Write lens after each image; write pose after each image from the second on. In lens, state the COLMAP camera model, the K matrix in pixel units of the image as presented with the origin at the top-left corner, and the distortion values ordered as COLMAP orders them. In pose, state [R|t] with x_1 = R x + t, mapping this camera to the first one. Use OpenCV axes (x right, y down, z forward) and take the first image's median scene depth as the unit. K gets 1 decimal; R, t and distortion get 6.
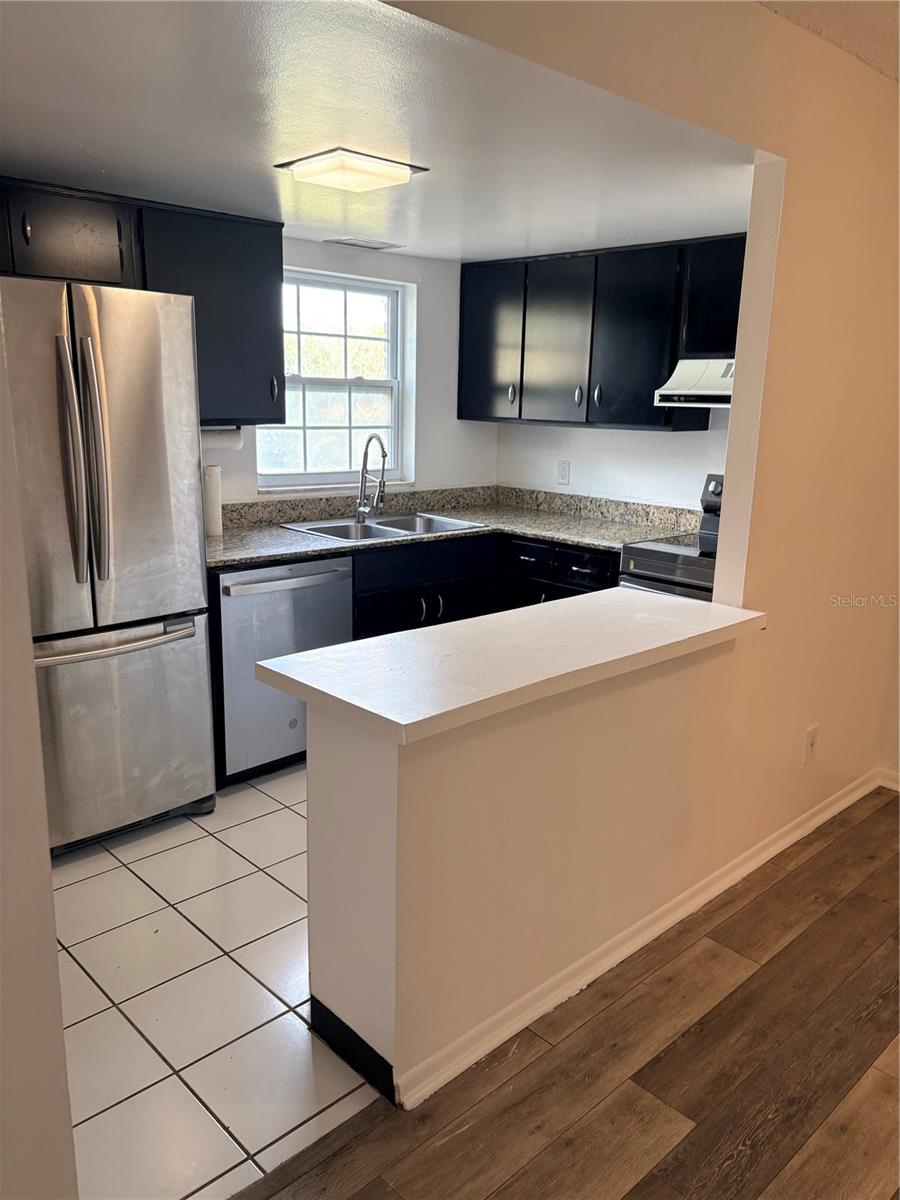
lens RADIAL K [[905.3, 0, 449.9], [0, 905.3, 610.7], [0, 0, 1]] dist [0.097193, -0.244597]
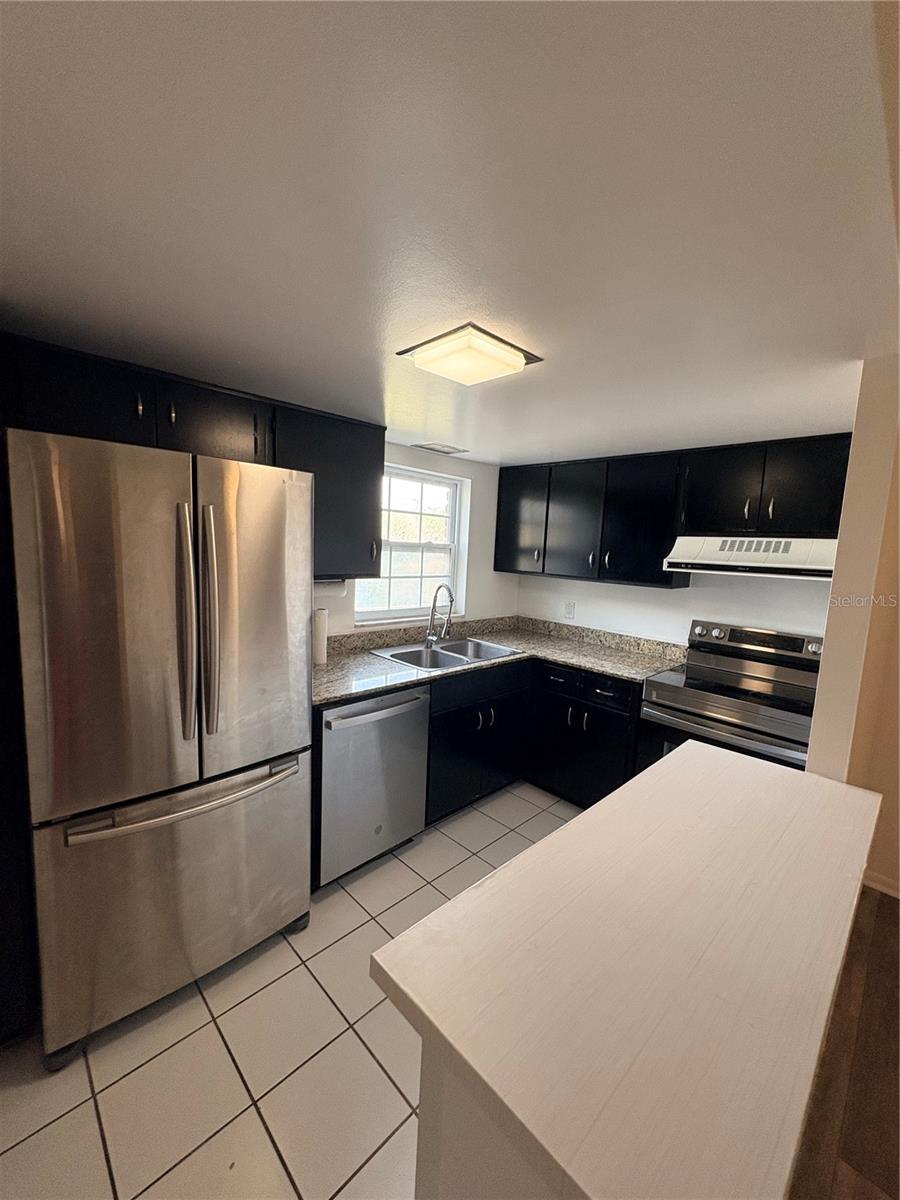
lens RADIAL K [[472.6, 0, 450.0], [0, 472.6, 600.0], [0, 0, 1]] dist [-0.001028, -0.000142]
pose [[0.999622, 0.020939, 0.017837, -0.086520], [-0.018671, 0.992721, -0.118980, -0.089415], [-0.020198, 0.118601, 0.992736, 0.315647]]
